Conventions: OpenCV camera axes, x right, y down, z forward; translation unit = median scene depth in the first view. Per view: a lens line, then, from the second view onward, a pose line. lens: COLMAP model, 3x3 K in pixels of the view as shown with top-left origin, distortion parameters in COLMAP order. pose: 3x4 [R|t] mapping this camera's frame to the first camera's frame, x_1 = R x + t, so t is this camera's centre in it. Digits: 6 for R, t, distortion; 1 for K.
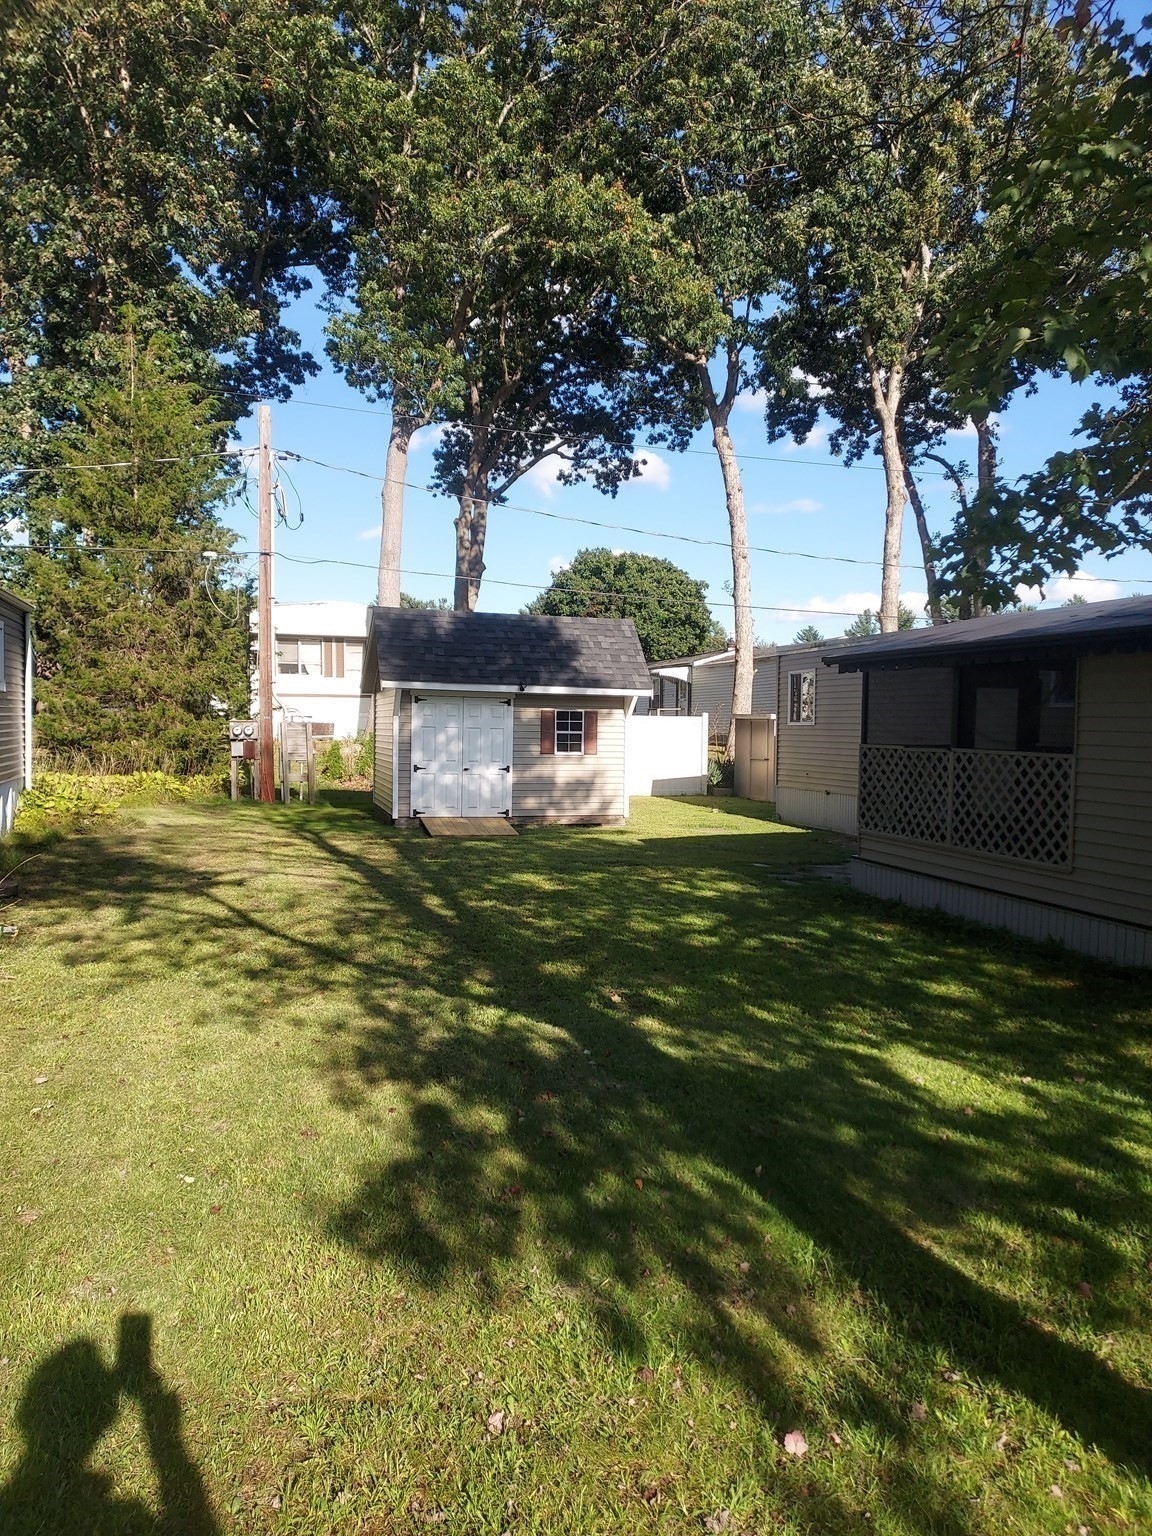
lens RADIAL K [[1103.8, 0, 588.9], [0, 1103.8, 775.9], [0, 0, 1]] dist [0.030825, 0.002855]
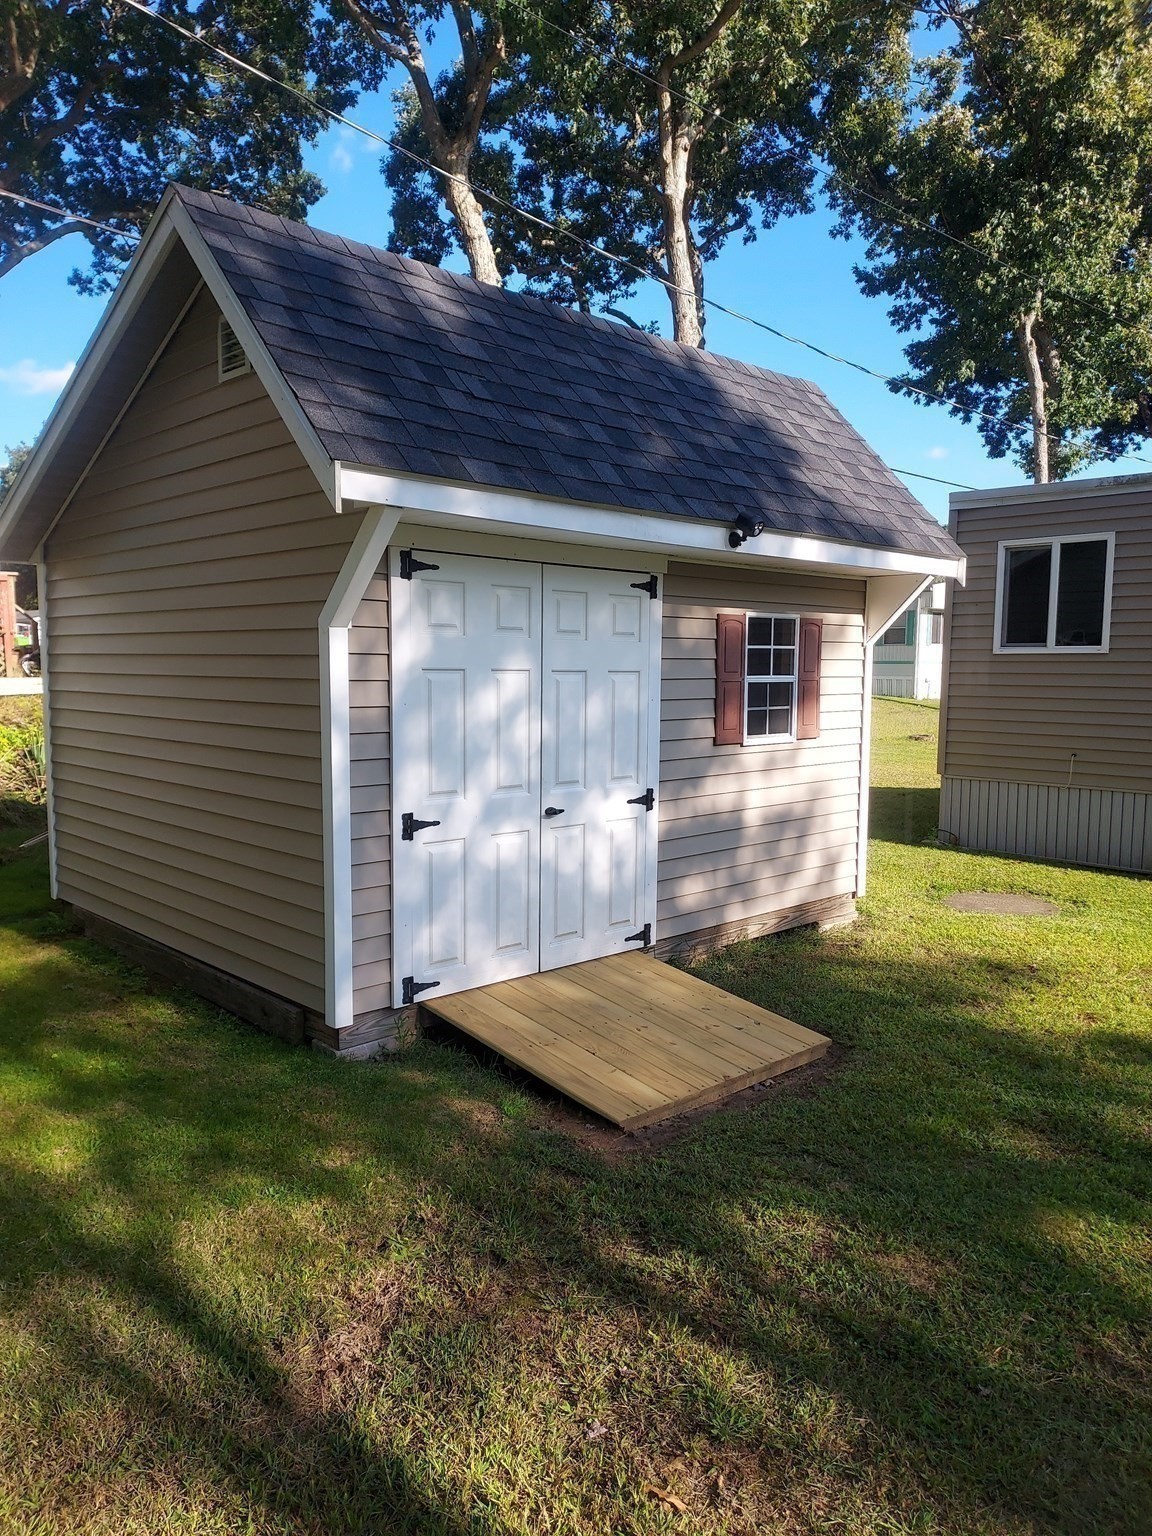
lens RADIAL K [[1094.4, 0, 578.0], [0, 1094.4, 764.0], [0, 0, 1]] dist [0.034305, -0.005415]
pose [[0.886571, -0.050700, 0.459806, -0.233039], [0.023148, 0.997593, 0.065365, -0.036693], [-0.462014, -0.047307, 0.885610, 0.719797]]
